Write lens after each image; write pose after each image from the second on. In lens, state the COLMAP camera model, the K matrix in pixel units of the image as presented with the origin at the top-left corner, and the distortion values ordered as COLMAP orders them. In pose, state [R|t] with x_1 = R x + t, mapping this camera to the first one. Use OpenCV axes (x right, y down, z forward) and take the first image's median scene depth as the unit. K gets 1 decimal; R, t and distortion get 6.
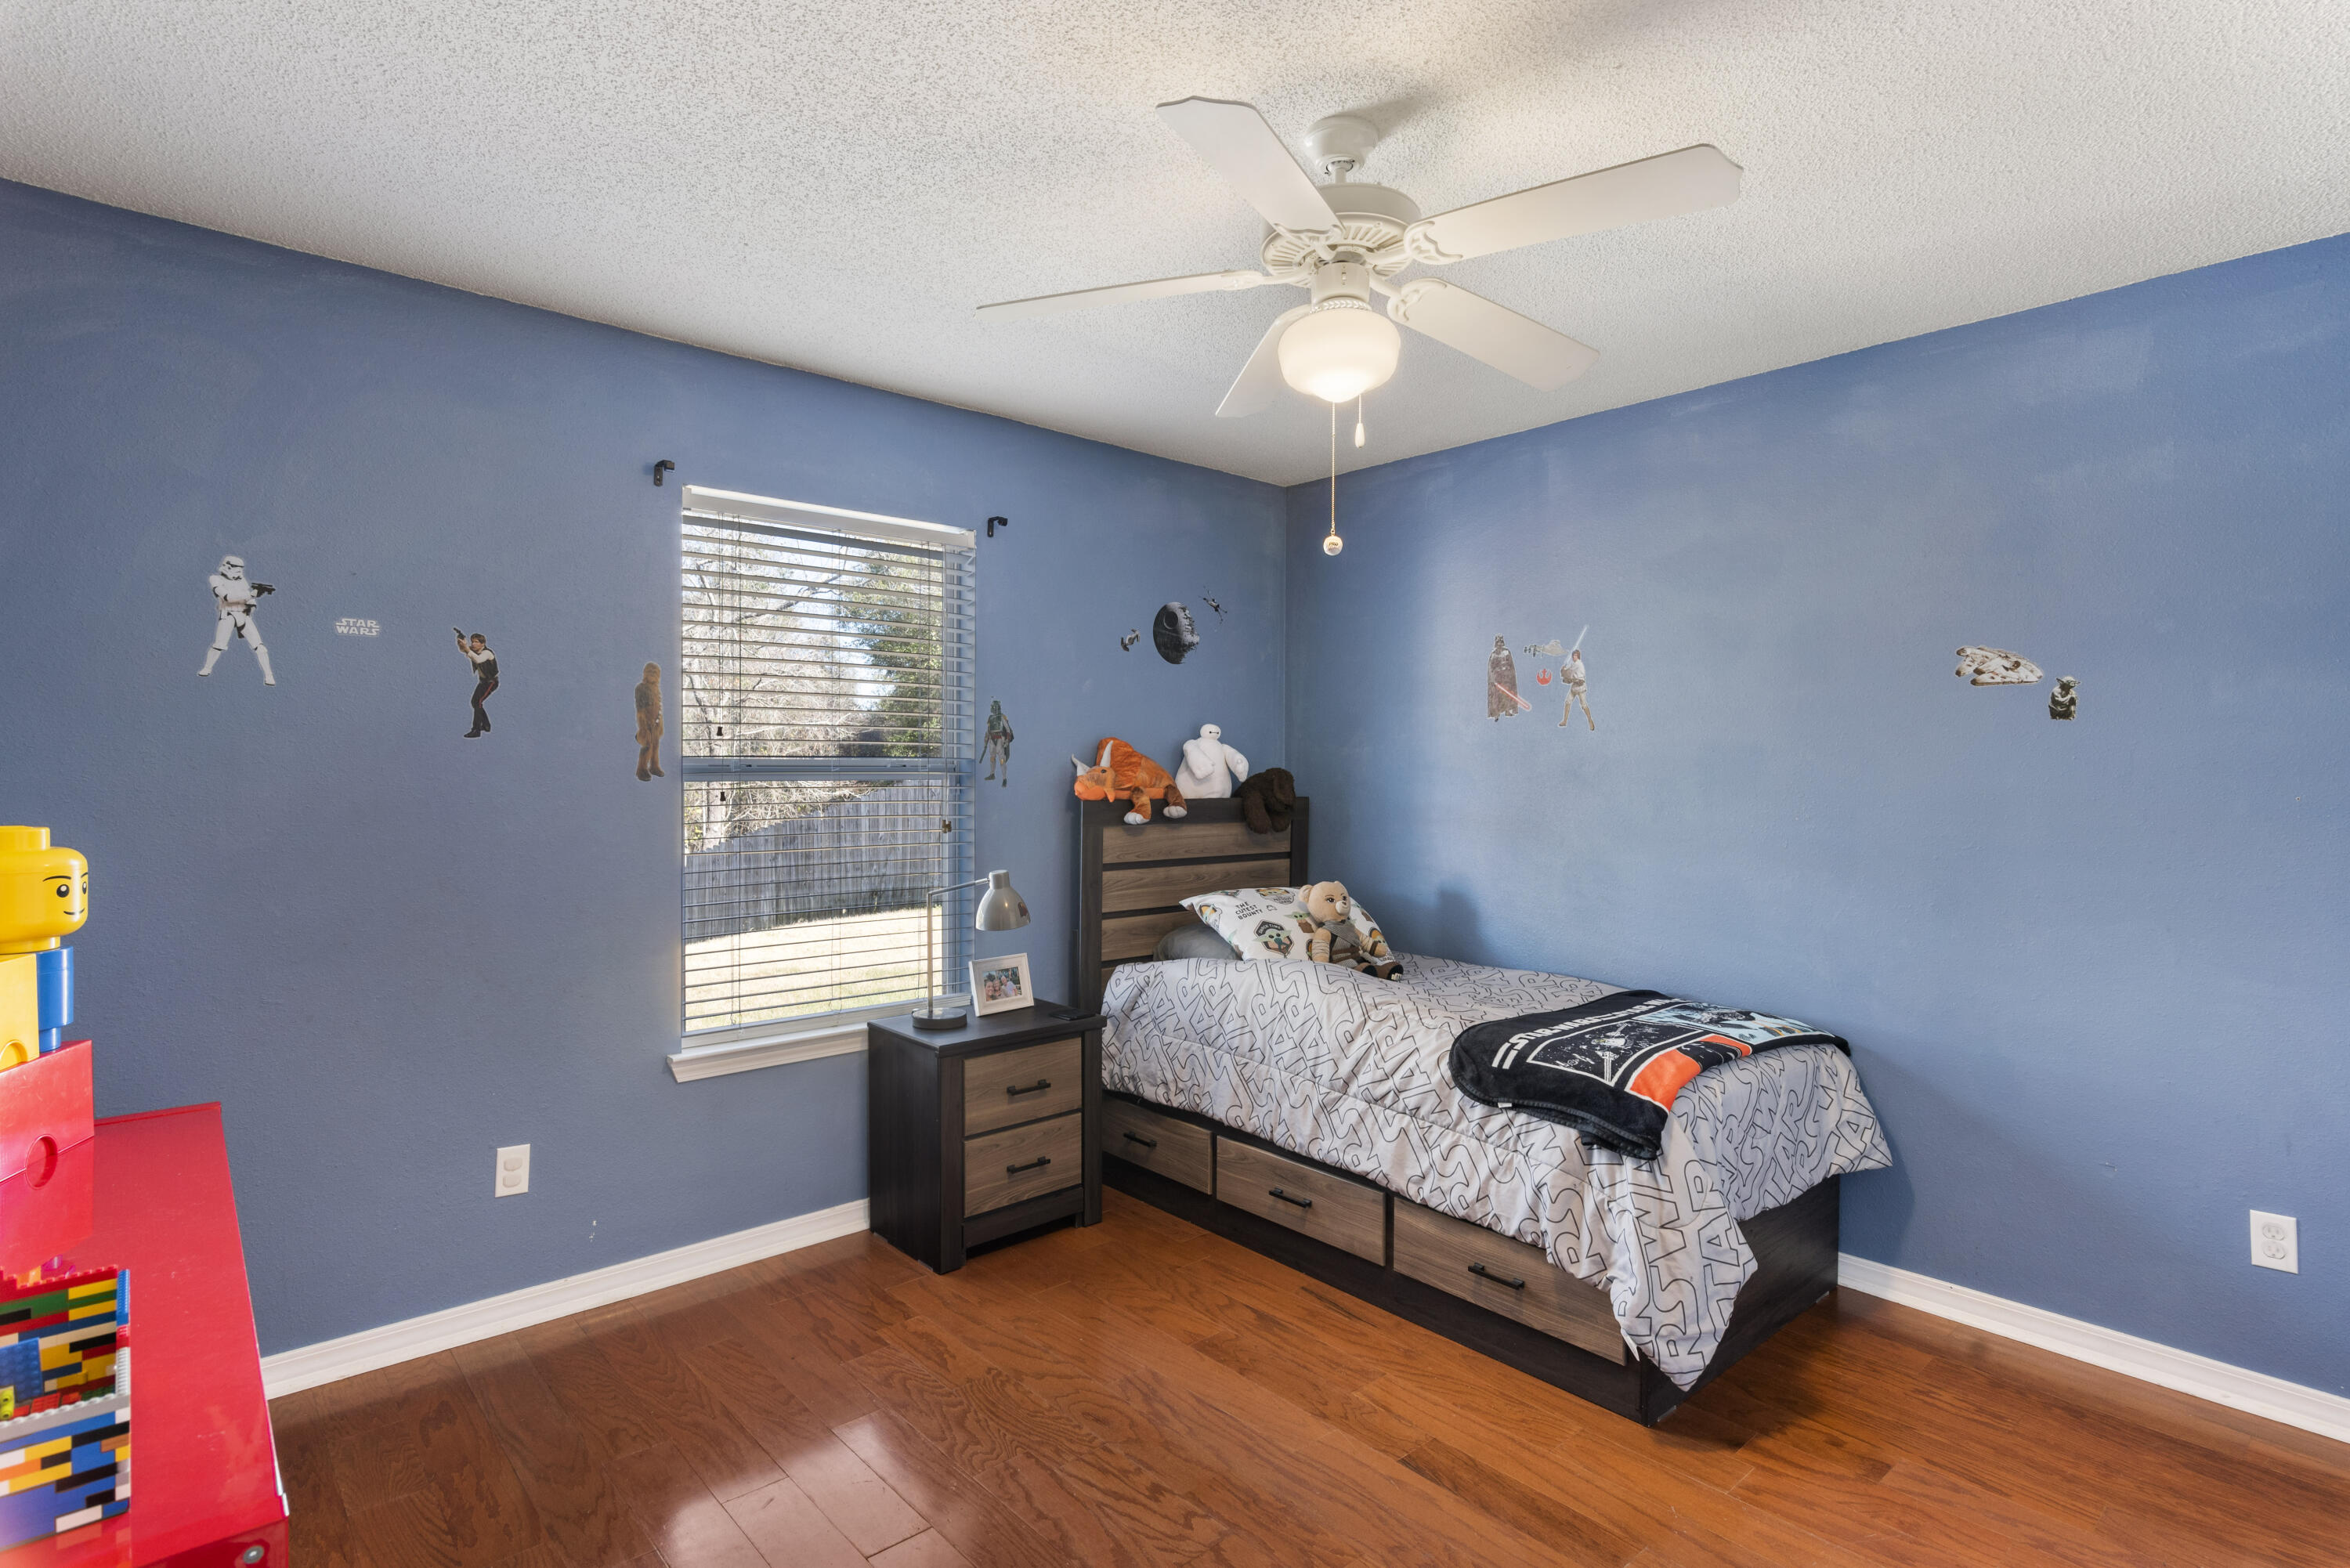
lens RADIAL K [[1148.4, 0, 1166.0], [0, 1148.4, 769.5], [0, 0, 1]] dist [0.001496, -0.000051]
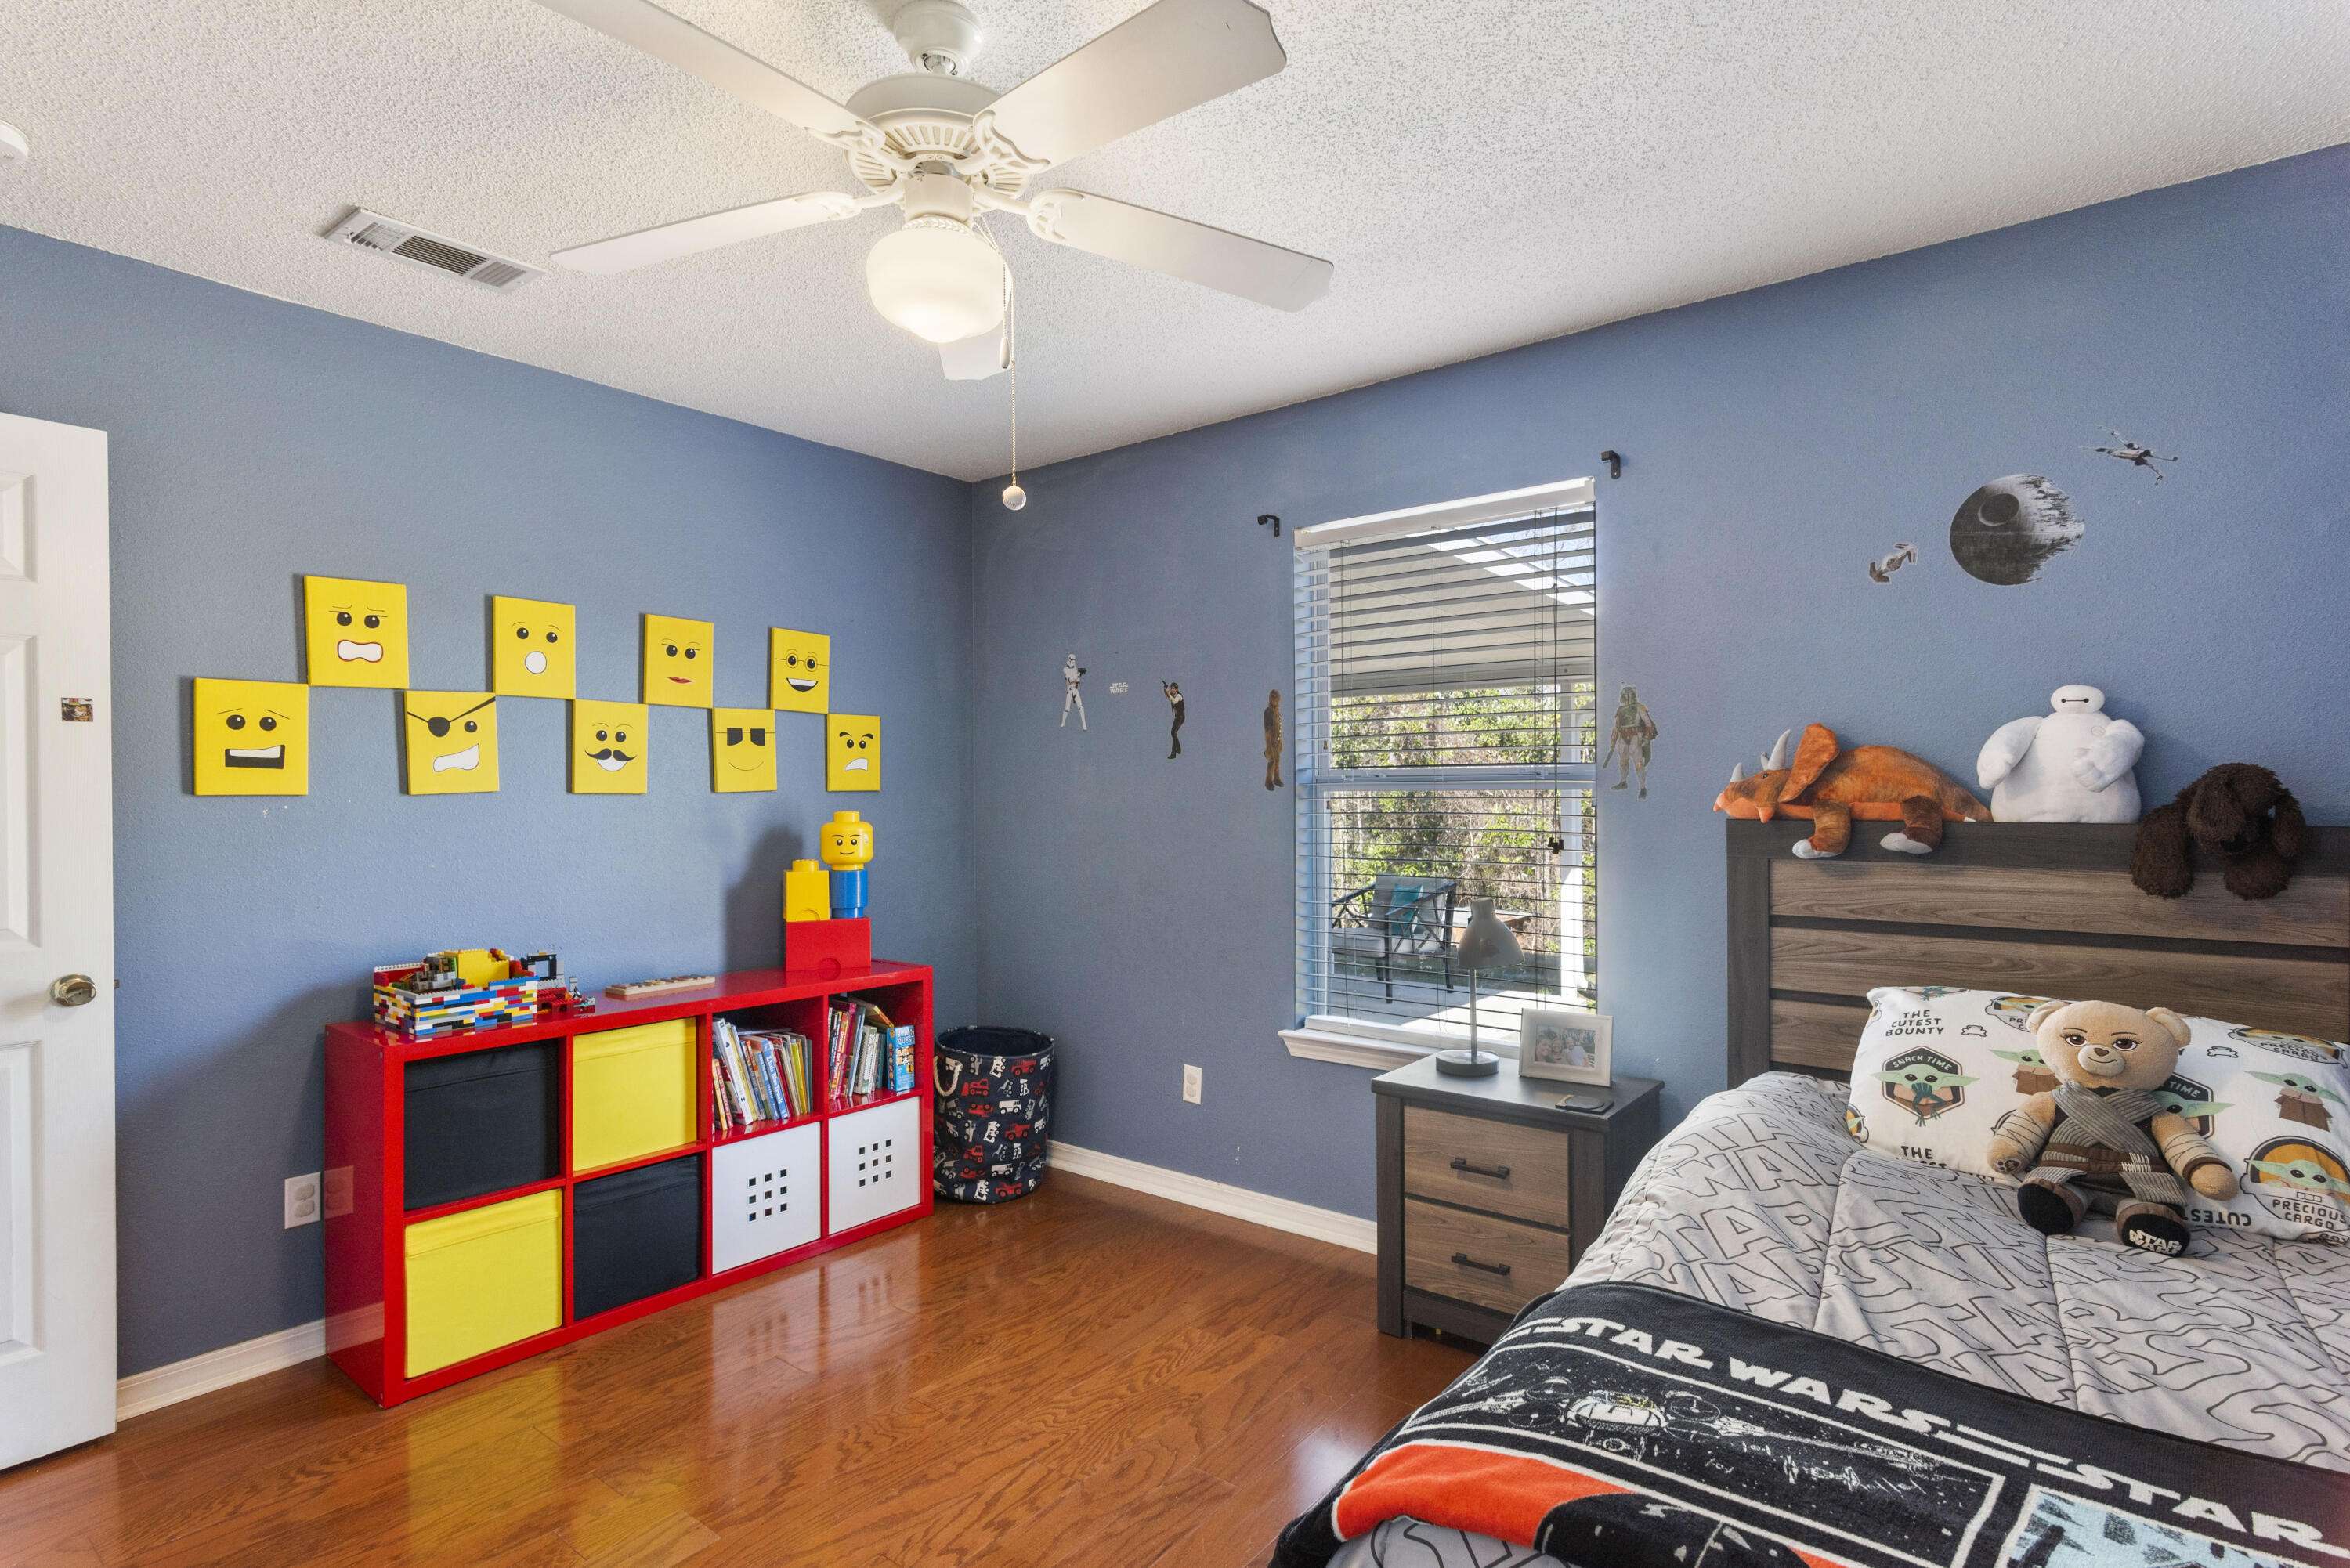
lens RADIAL K [[1173.0, 0, 1183.2], [0, 1173.0, 771.6], [0, 0, 1]] dist [0.002156, -0.000567]
pose [[0.179453, -0.016743, -0.983624, 0.652288], [0.008095, 0.999846, -0.015542, 0.007956], [0.983733, -0.005173, 0.179561, 0.637746]]
